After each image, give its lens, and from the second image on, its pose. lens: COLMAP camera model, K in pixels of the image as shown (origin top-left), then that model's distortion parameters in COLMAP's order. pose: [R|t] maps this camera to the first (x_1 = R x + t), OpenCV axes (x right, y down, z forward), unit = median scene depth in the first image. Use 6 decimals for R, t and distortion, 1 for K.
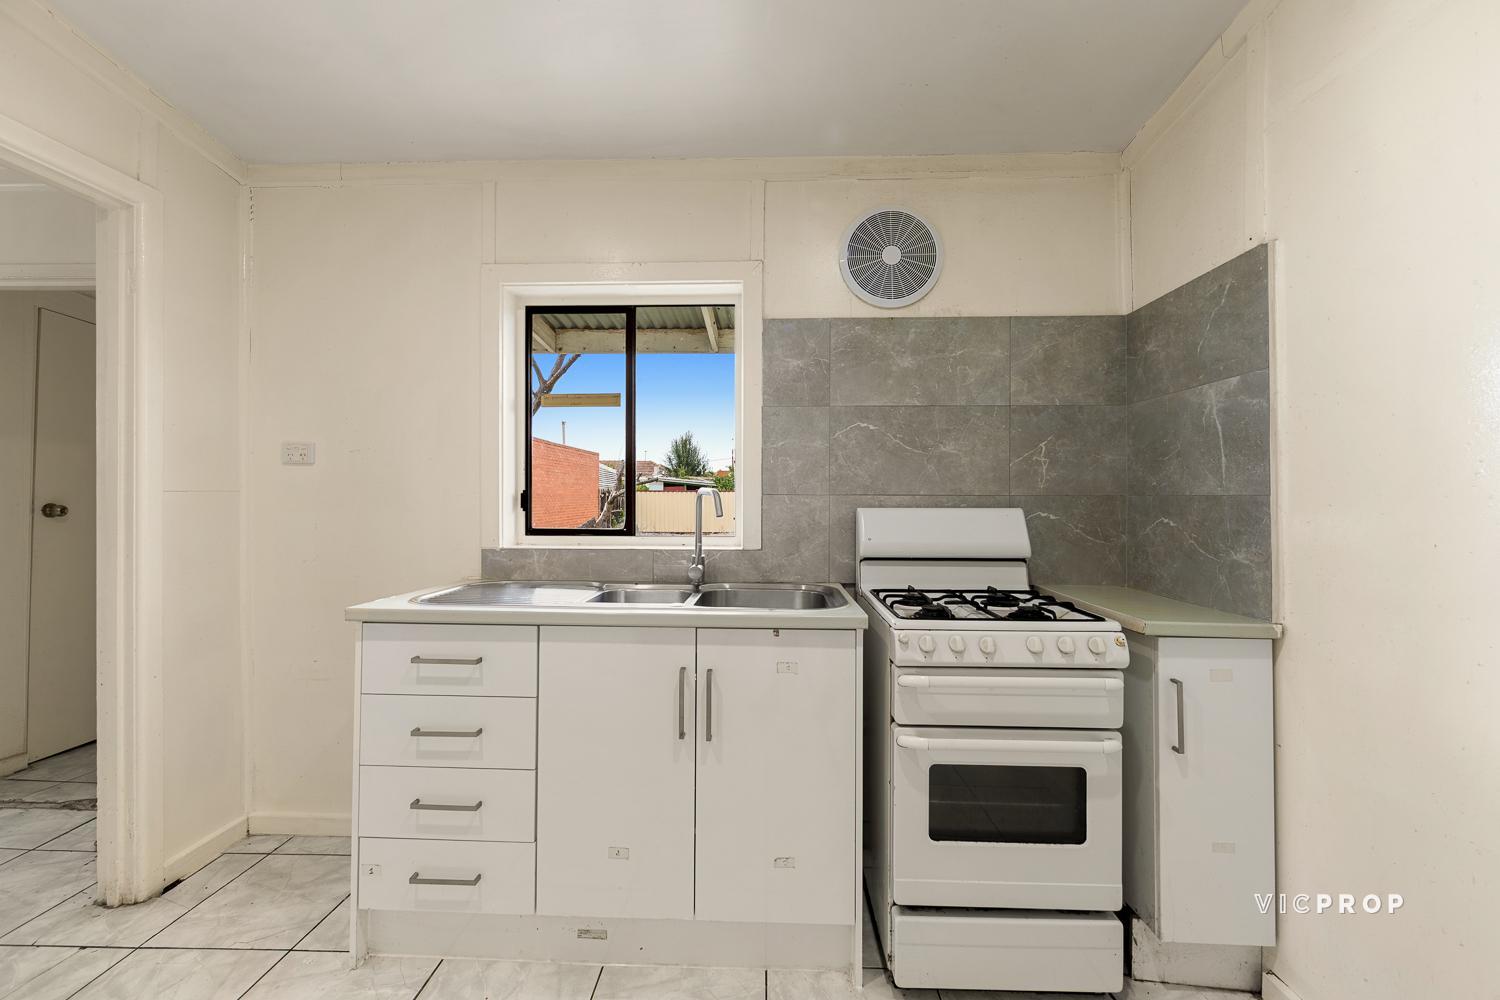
lens RADIAL K [[586.7, 0, 754.0], [0, 586.7, 497.3], [0, 0, 1]] dist [-0.002223, -0.000278]
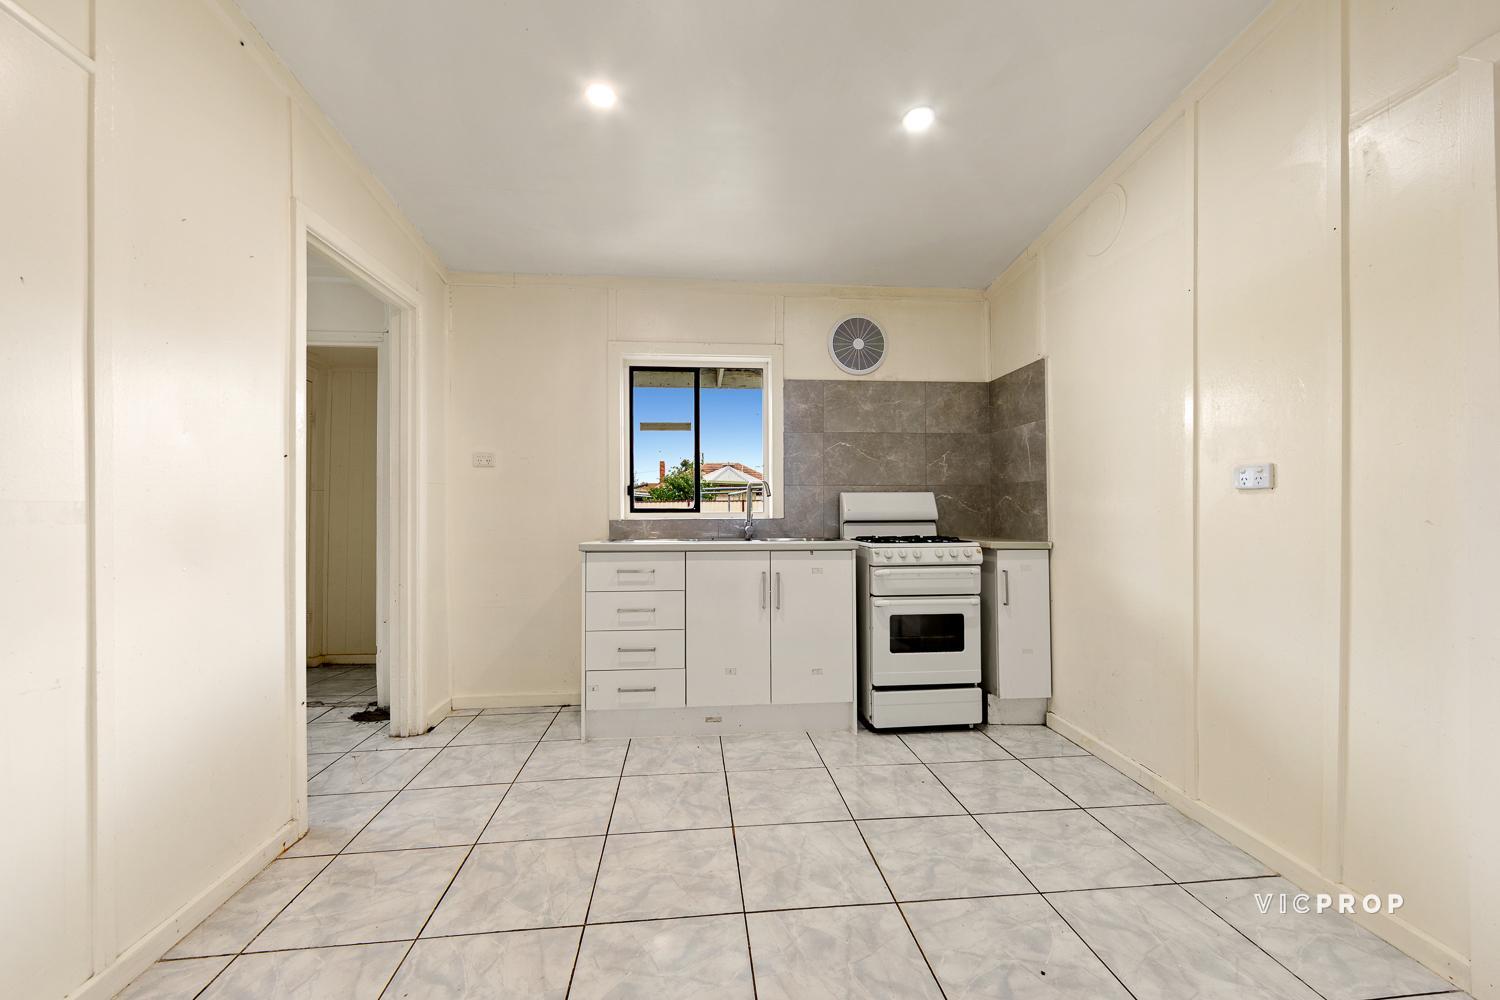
lens RADIAL K [[593.9, 0, 754.0], [0, 593.9, 508.5], [0, 0, 1]] dist [-0.001787, -0.000191]
pose [[0.991092, -0.008094, 0.132936, -0.313987], [0.008548, 0.999959, -0.002841, 0.069453], [-0.132908, 0.003952, 0.991121, -0.697786]]
